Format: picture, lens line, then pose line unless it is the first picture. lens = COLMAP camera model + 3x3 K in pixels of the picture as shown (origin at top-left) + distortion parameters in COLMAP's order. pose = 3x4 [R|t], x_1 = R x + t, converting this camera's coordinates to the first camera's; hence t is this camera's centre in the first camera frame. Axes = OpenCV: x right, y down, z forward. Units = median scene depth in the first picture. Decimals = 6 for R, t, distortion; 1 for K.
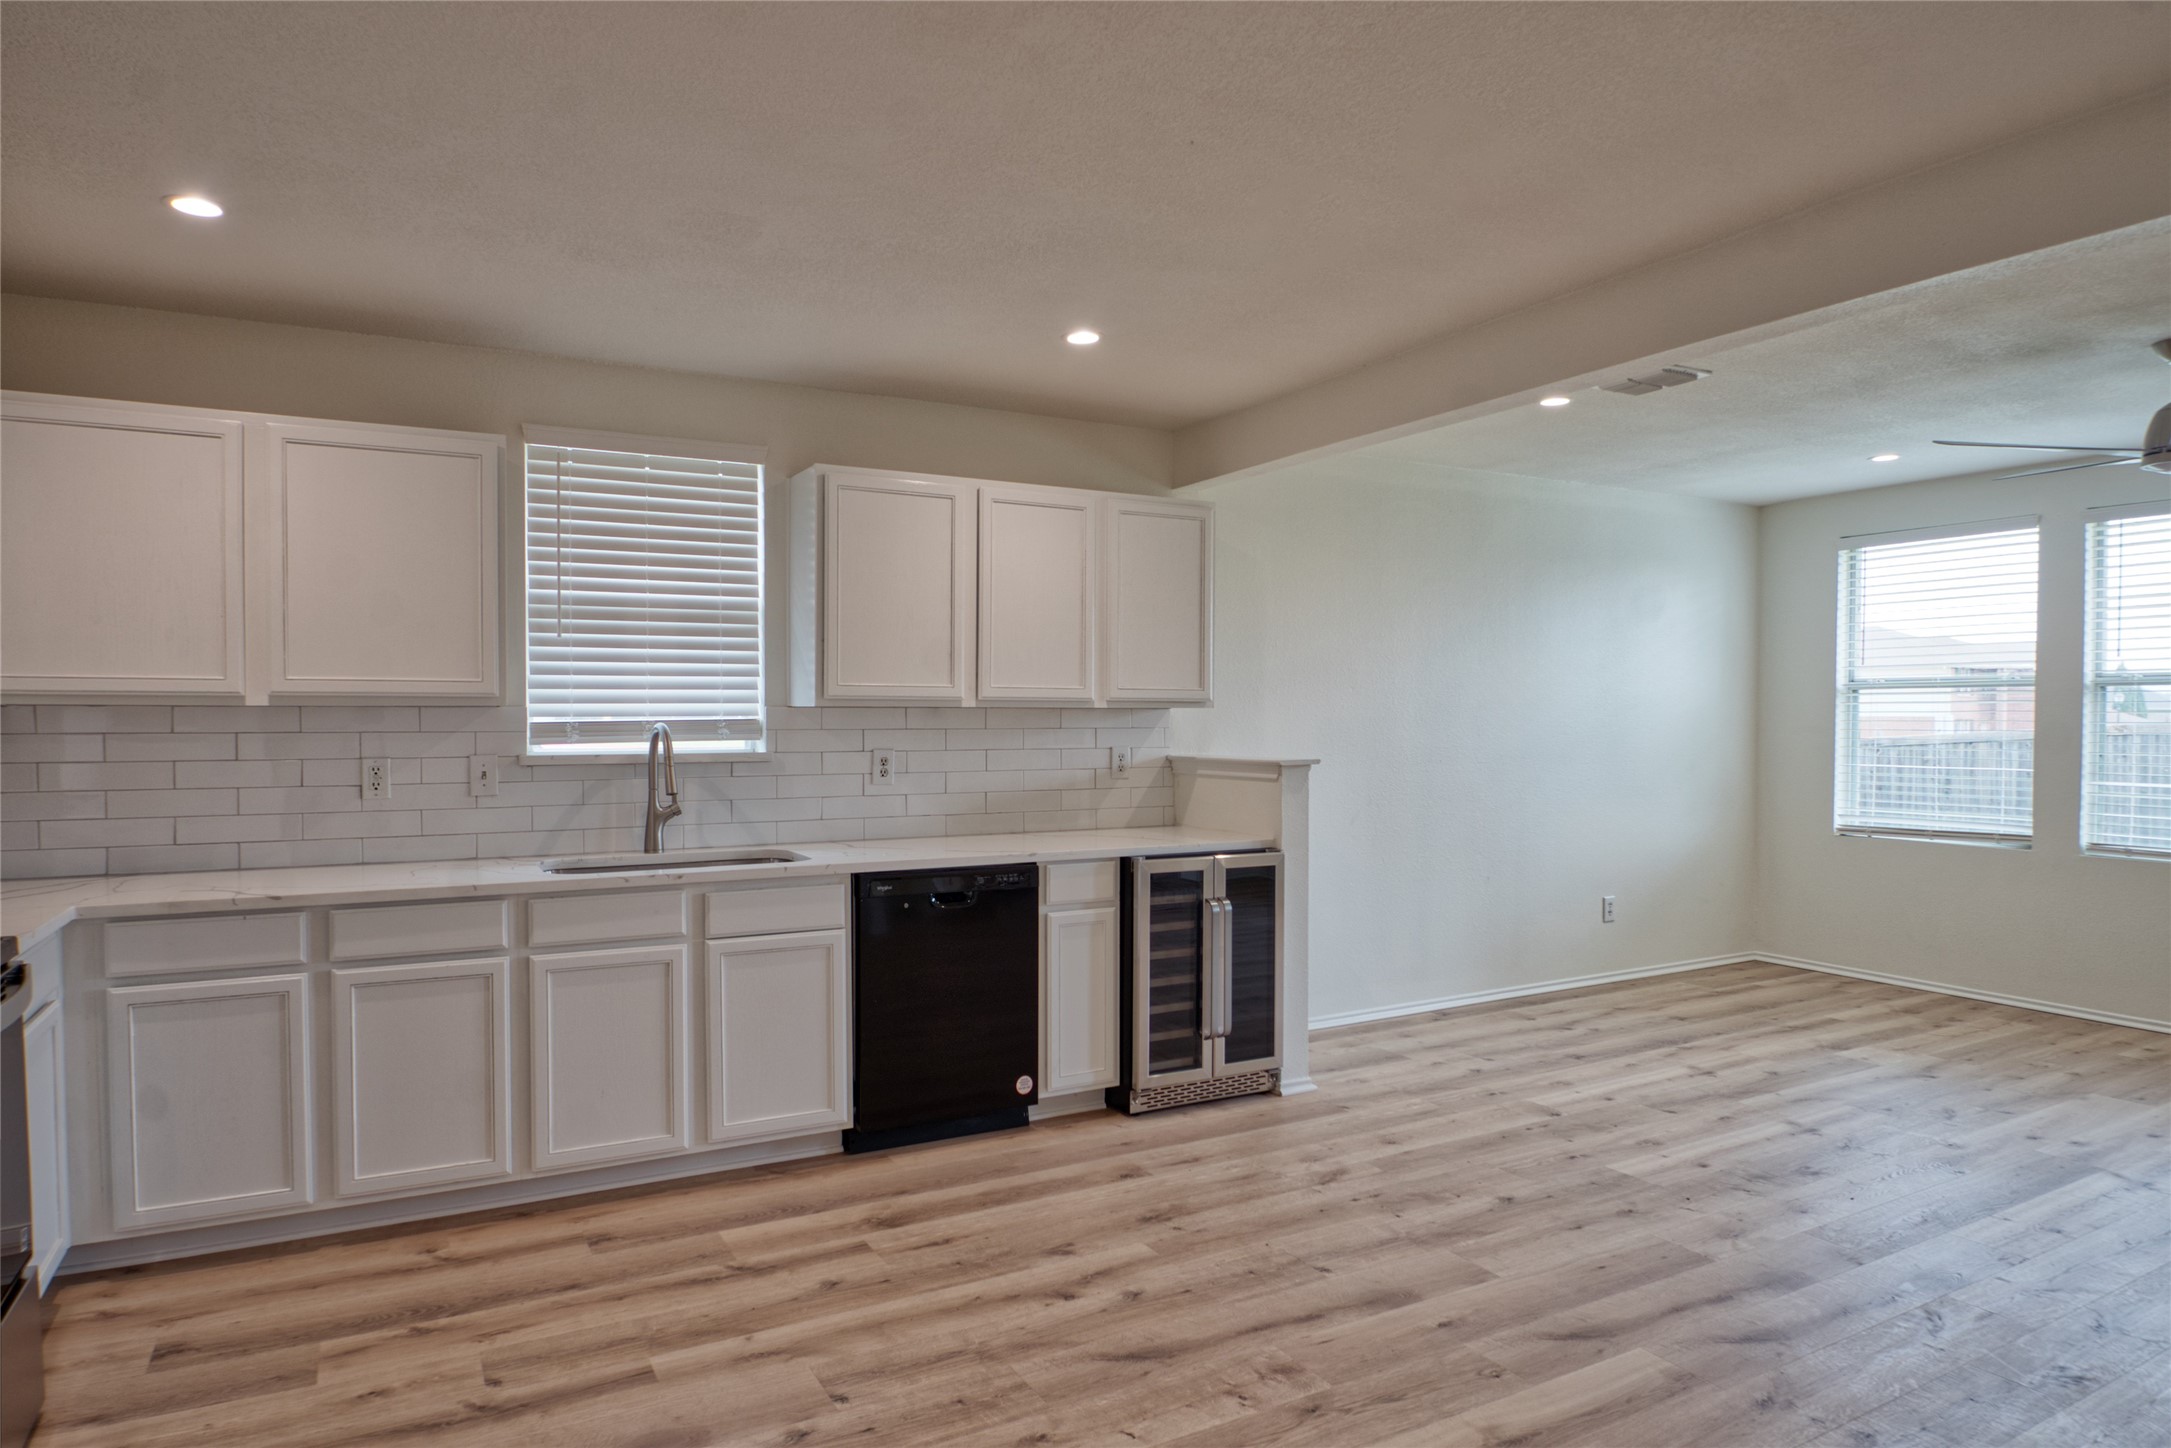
lens RADIAL K [[1267.7, 0, 1058.7], [0, 1267.7, 737.8], [0, 0, 1]] dist [-0.024340, -0.002448]
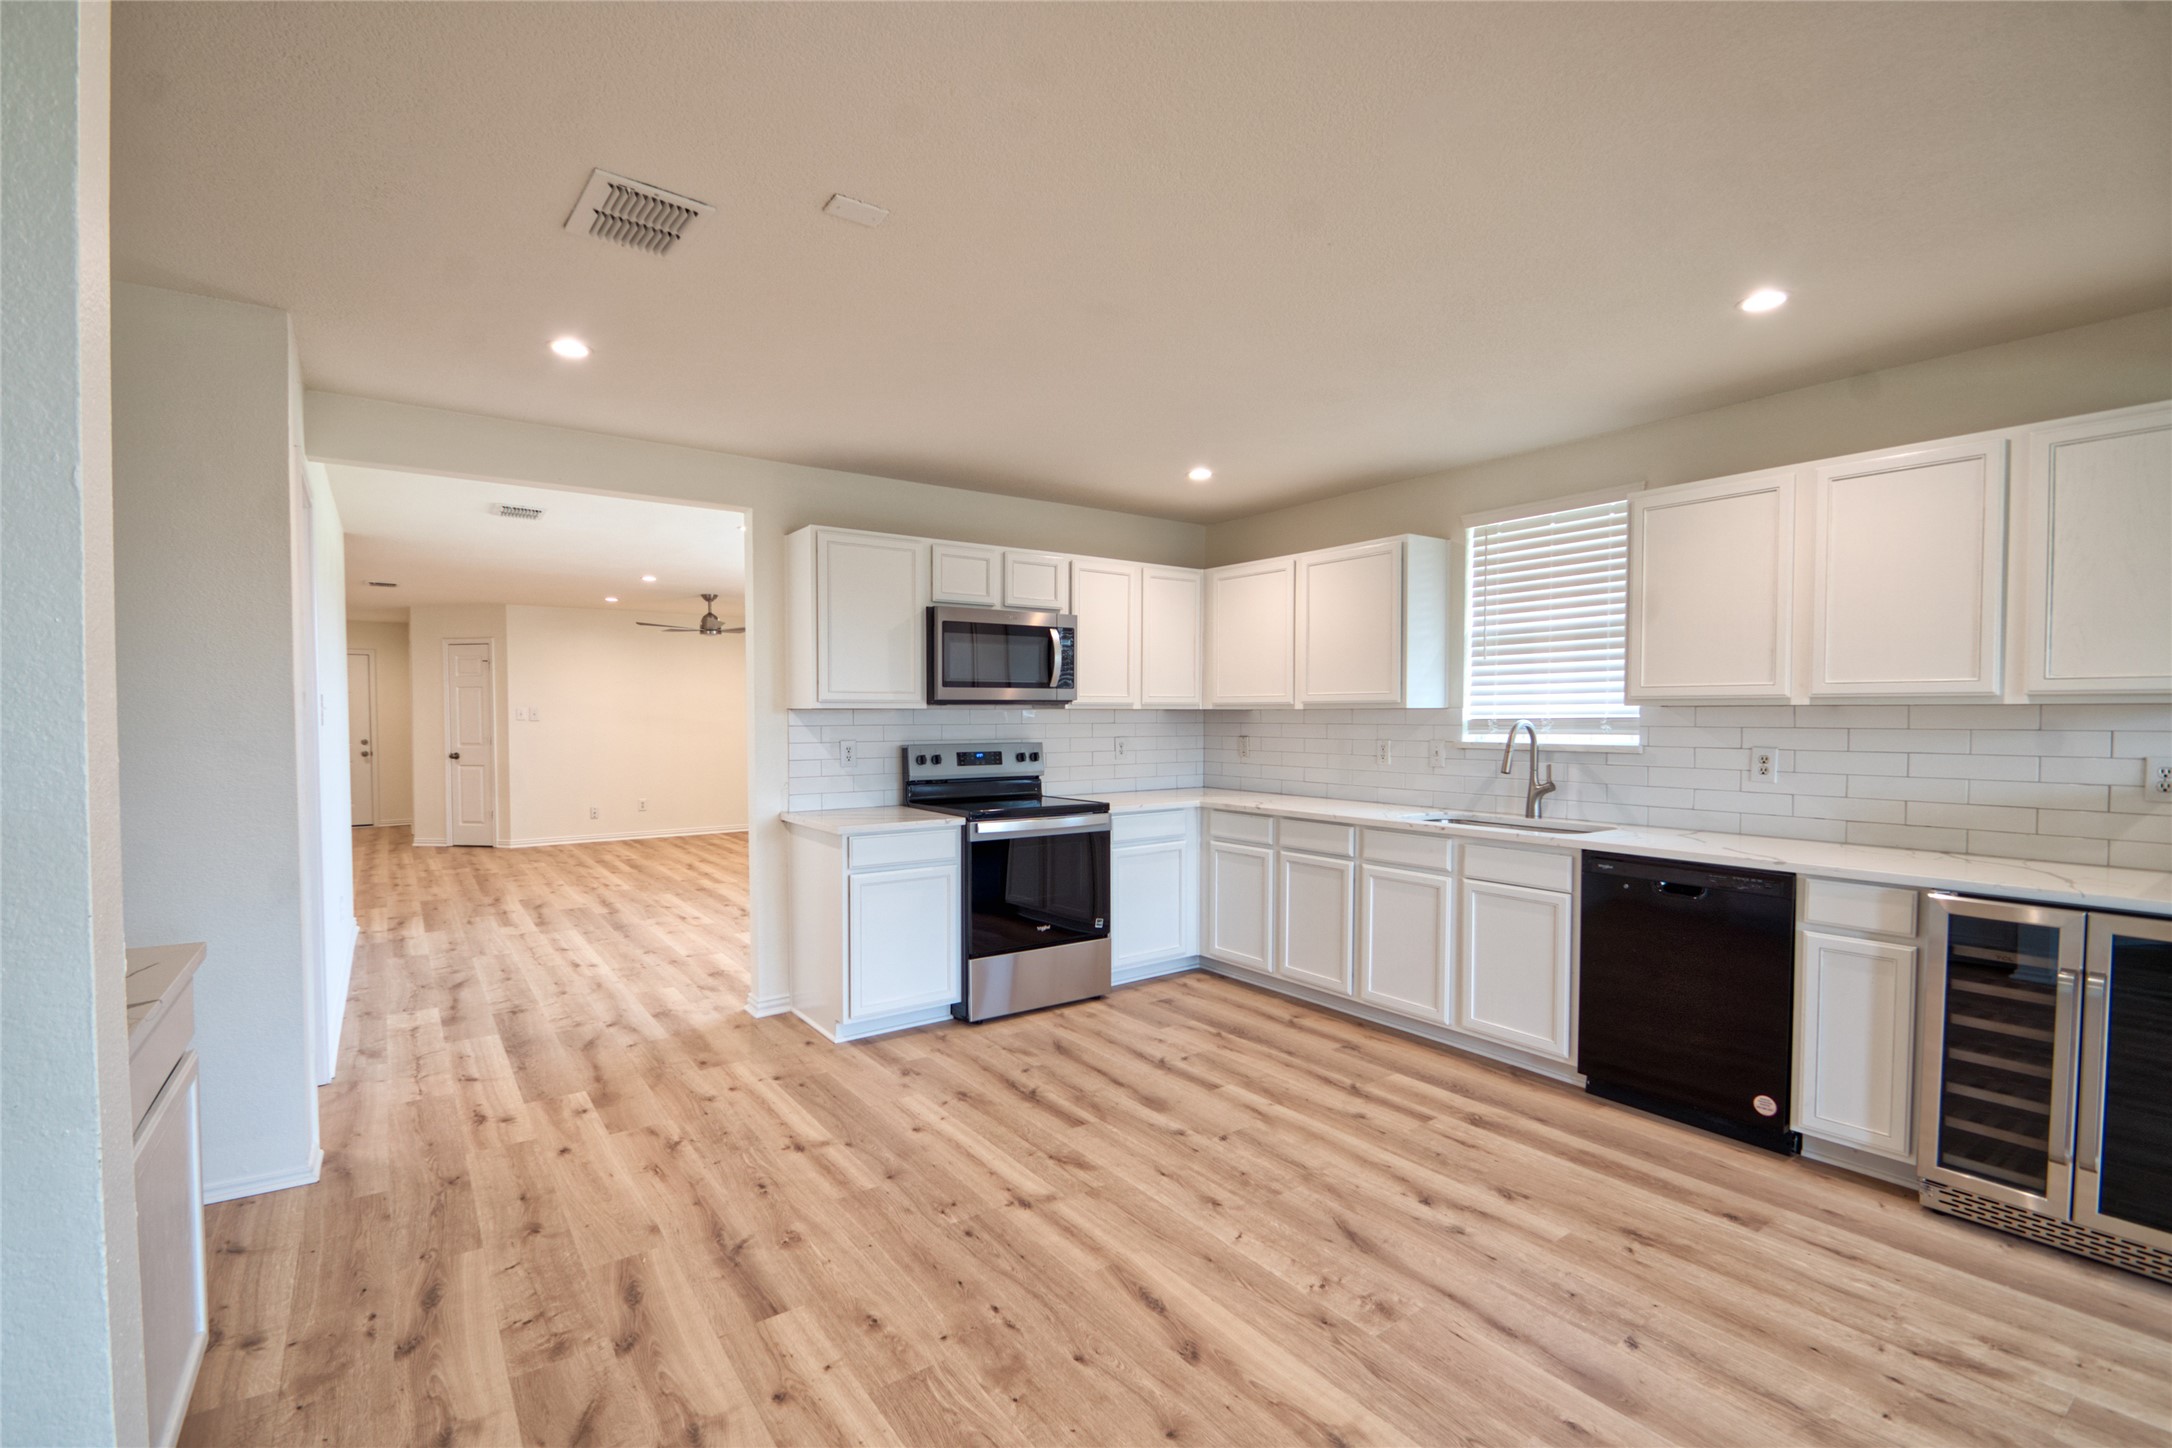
lens RADIAL K [[957.4, 0, 1056.5], [0, 957.4, 741.1], [0, 0, 1]] dist [0.014698, -0.016951]
pose [[0.115454, 0.026420, -0.992961, 0.625305], [-0.016859, 0.999554, 0.024635, -0.005997], [0.993170, 0.013896, 0.115848, 0.395979]]
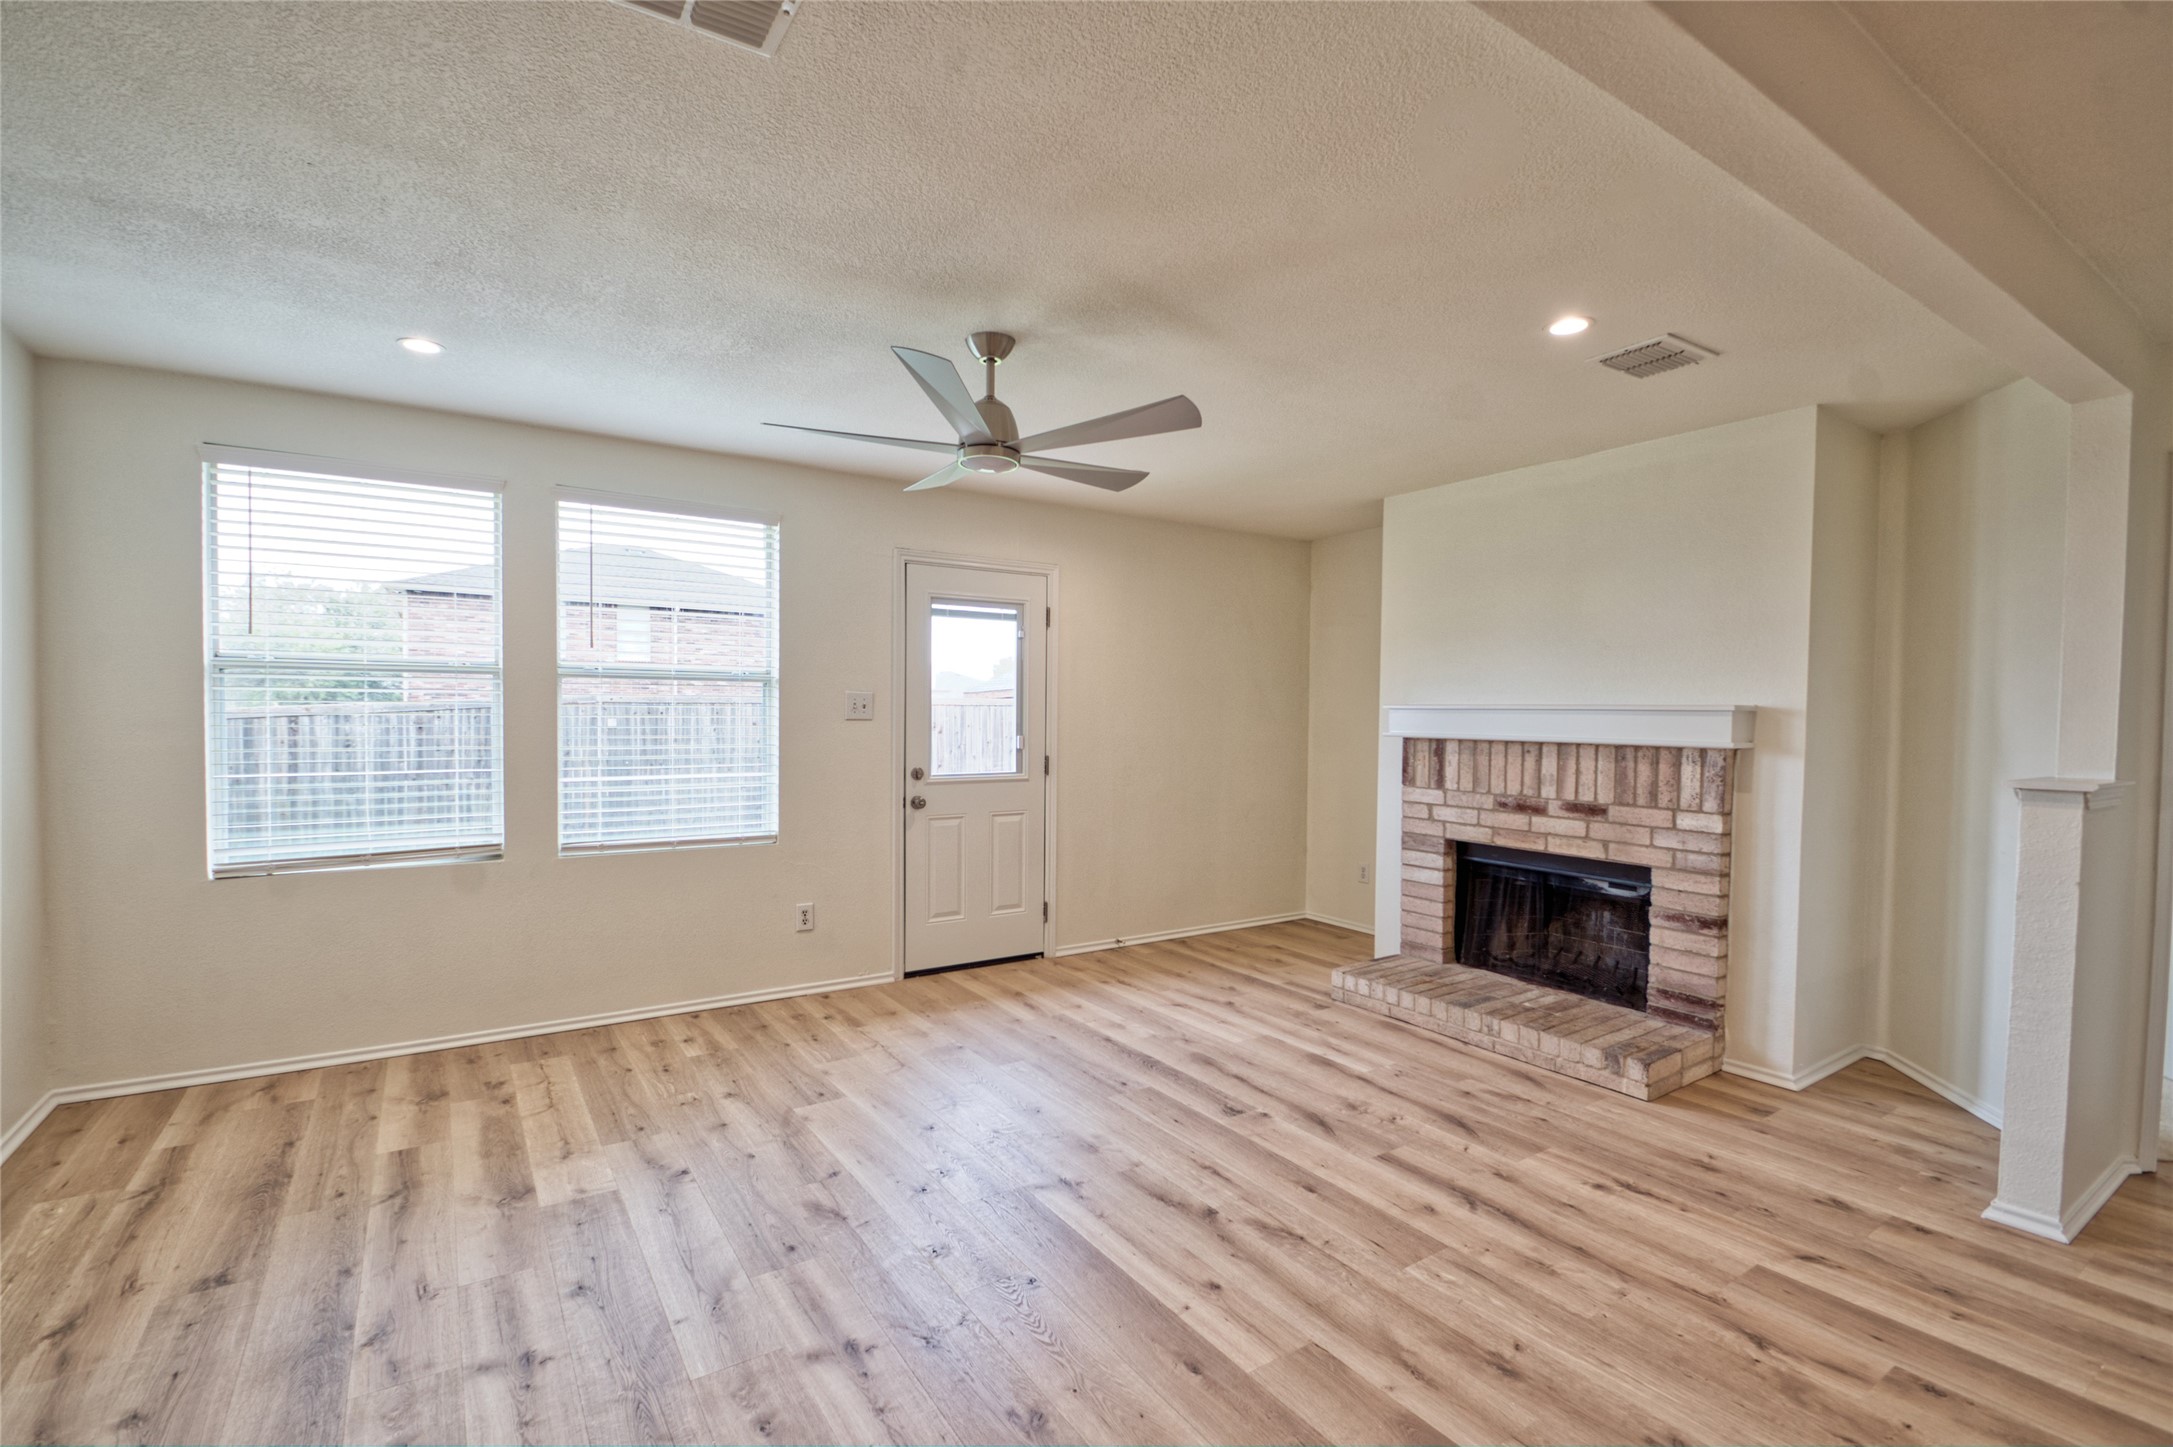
lens RADIAL K [[957.9, 0, 1057.0], [0, 957.9, 740.6], [0, 0, 1]] dist [0.014698, -0.016951]
pose [[-0.077804, -0.029143, 0.996543, 0.106266], [0.008614, 0.999516, 0.029903, -0.016432], [-0.996931, 0.010911, -0.077515, 0.944591]]
